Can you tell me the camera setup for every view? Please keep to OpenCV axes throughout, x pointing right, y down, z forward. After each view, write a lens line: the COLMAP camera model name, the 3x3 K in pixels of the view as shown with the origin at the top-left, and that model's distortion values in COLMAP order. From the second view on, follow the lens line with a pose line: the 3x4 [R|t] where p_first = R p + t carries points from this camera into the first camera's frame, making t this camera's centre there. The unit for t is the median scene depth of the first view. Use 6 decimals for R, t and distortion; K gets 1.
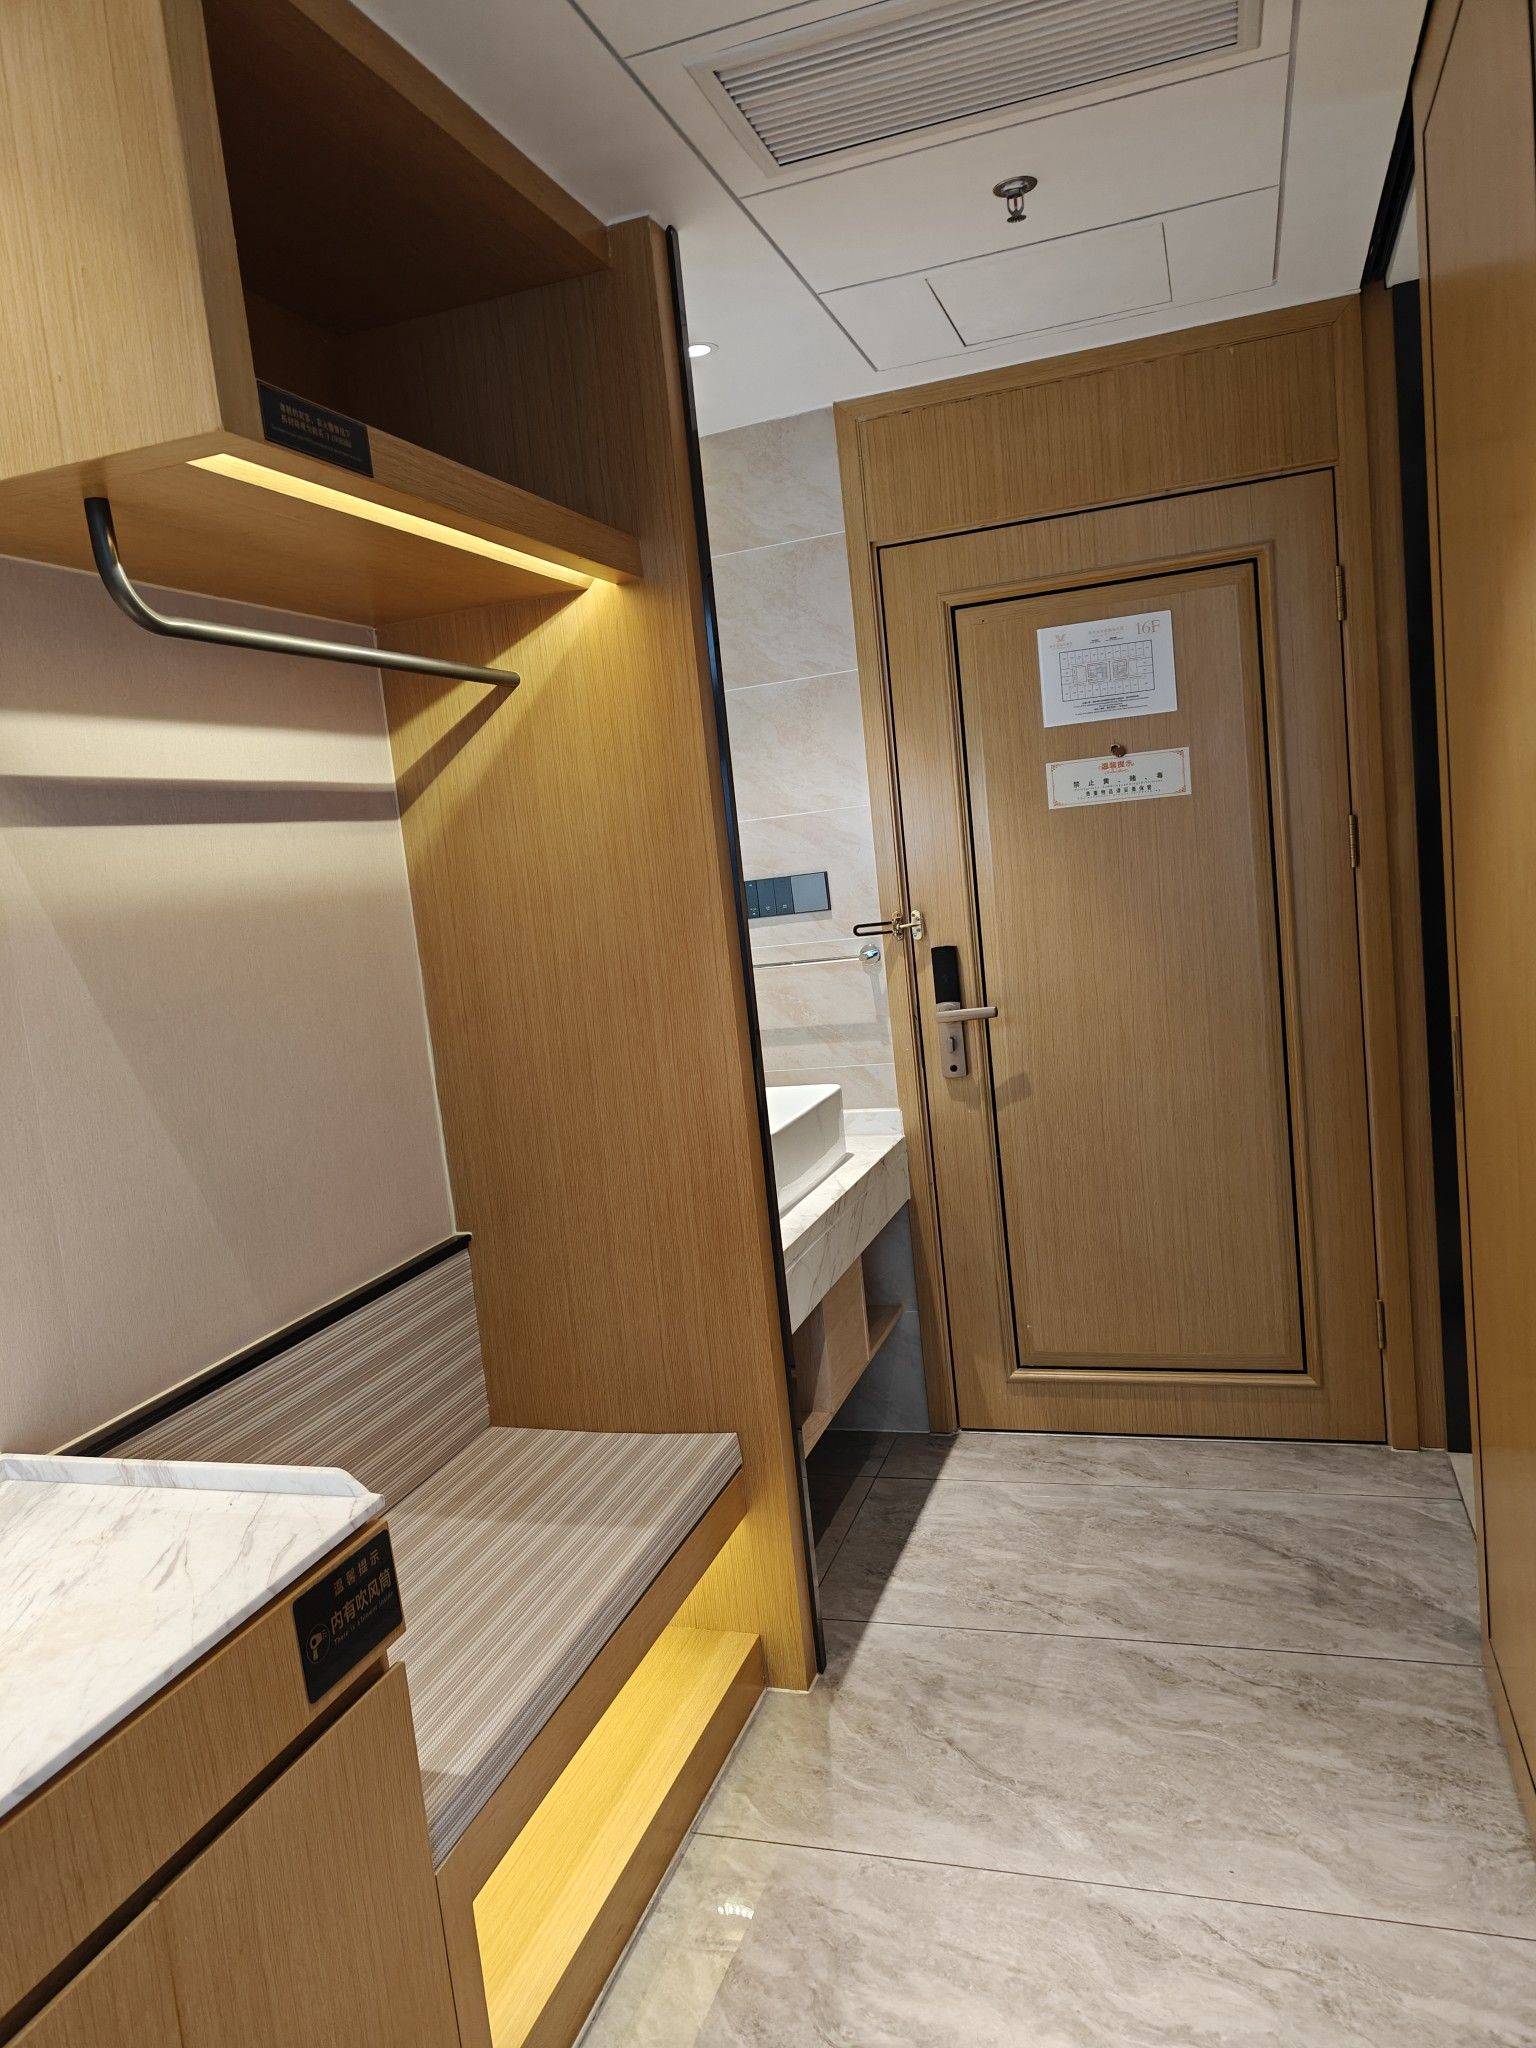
lens RADIAL K [[1450.9, 0, 765.7], [0, 1450.9, 1030.1], [0, 0, 1]] dist [0.010302, -0.000670]
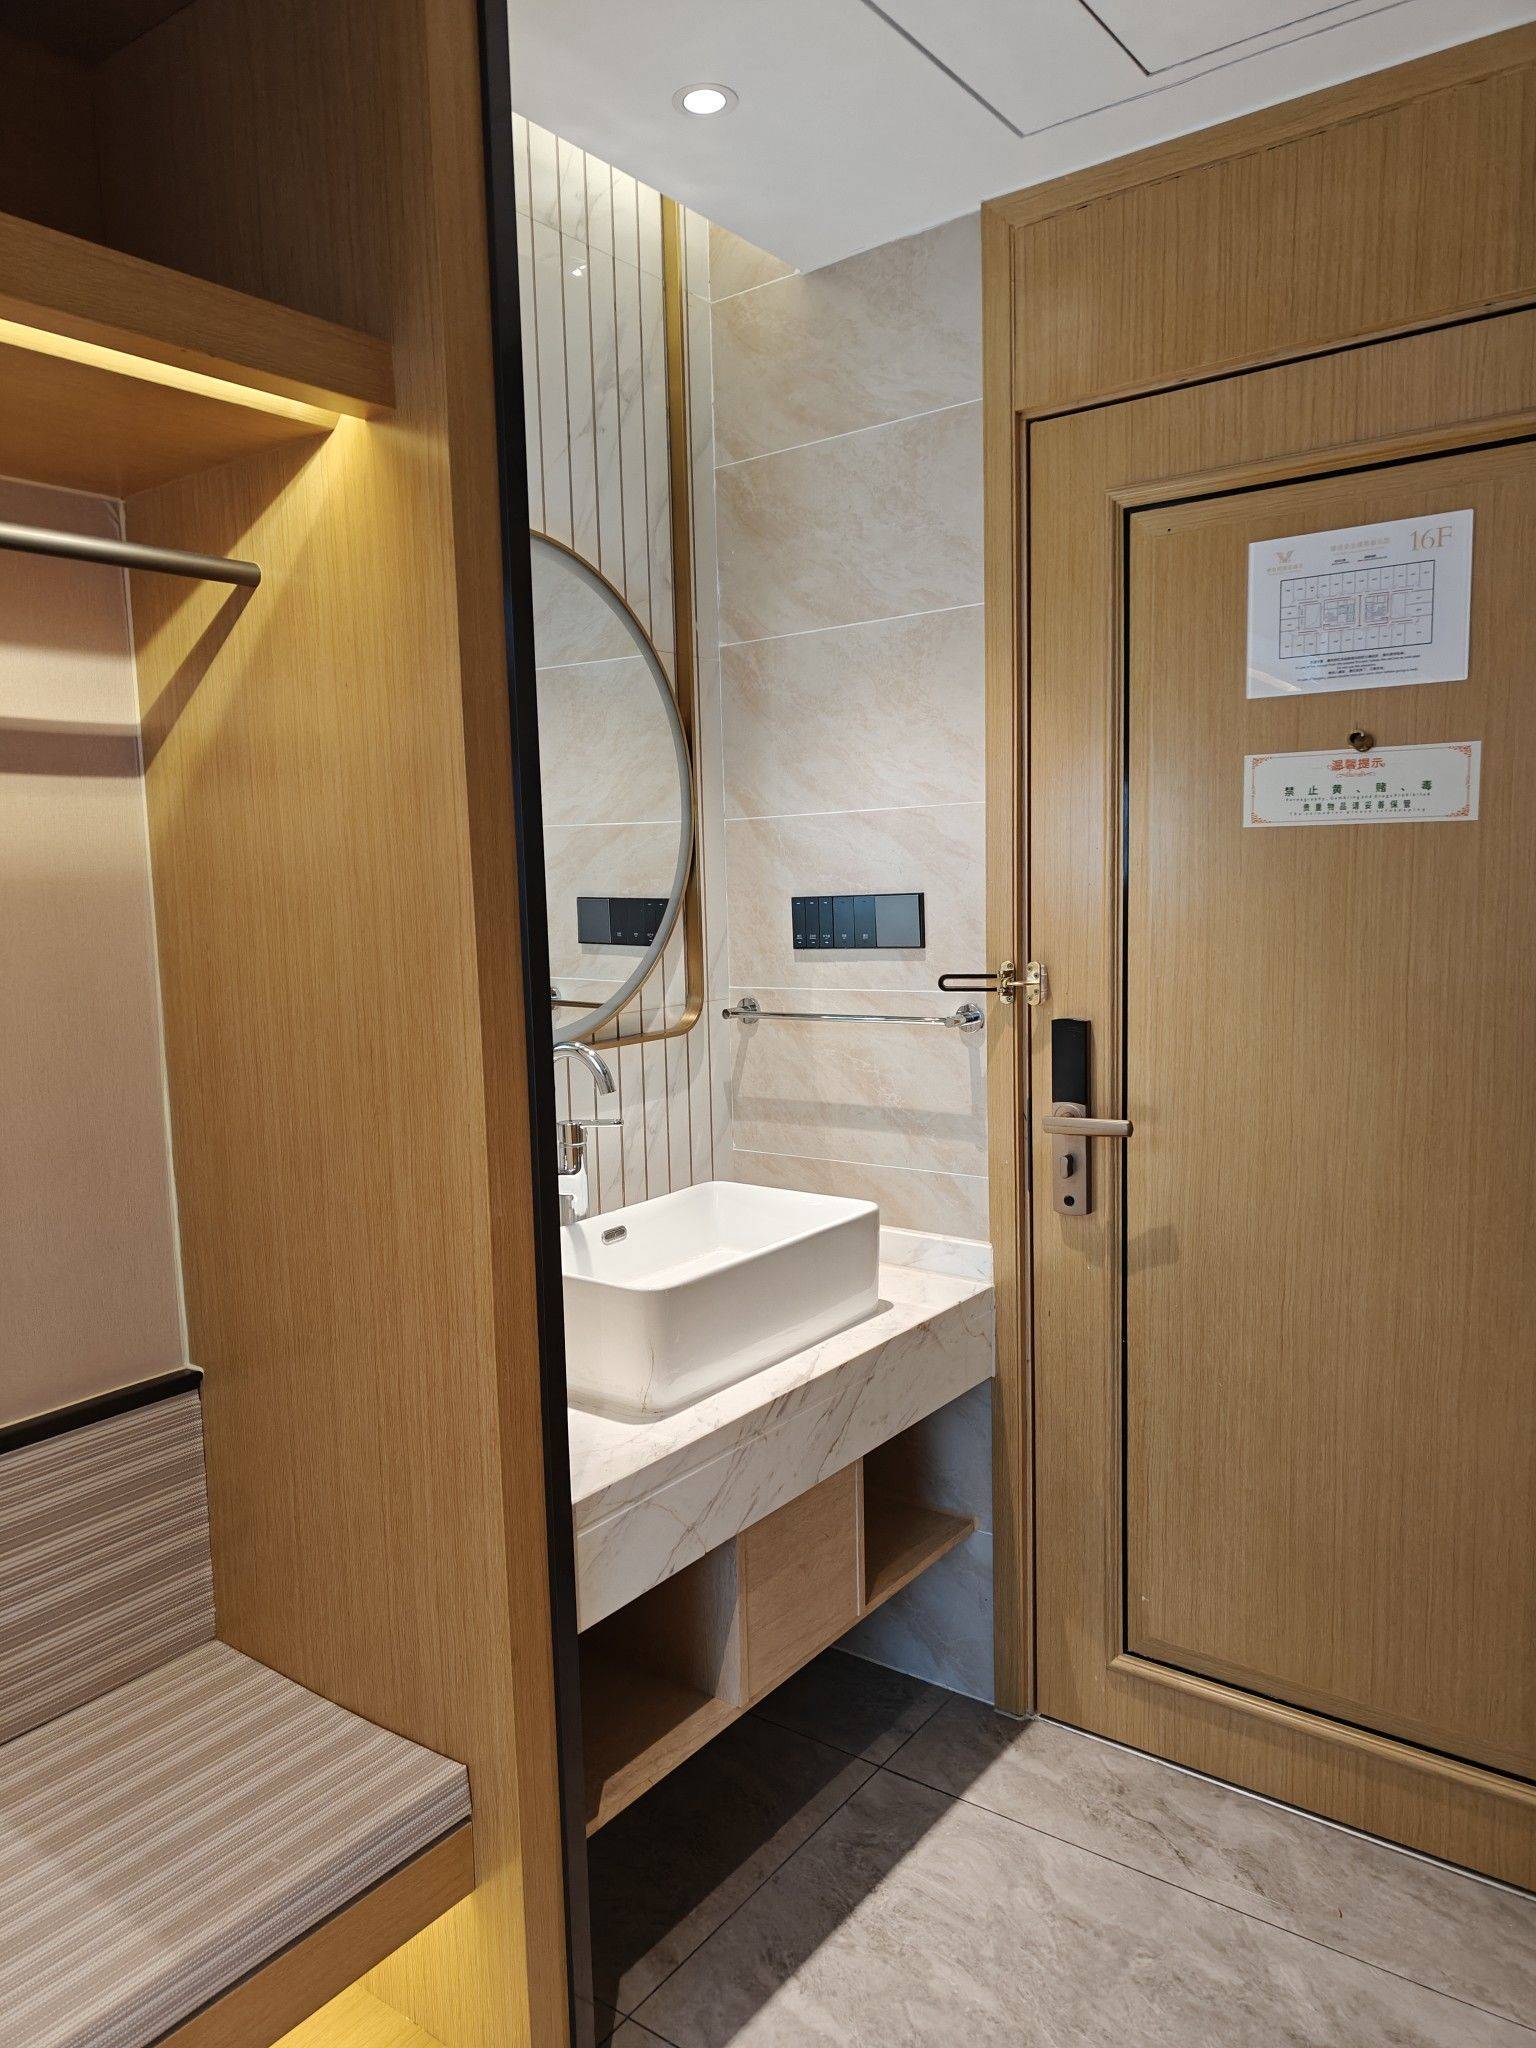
lens RADIAL K [[1450.9, 0, 765.7], [0, 1450.9, 1030.1], [0, 0, 1]] dist [0.010302, -0.000670]
pose [[0.945909, 0.114420, -0.303587, 0.202762], [-0.109652, 0.993430, 0.032766, -0.062220], [0.305342, 0.002295, 0.952240, 0.330868]]
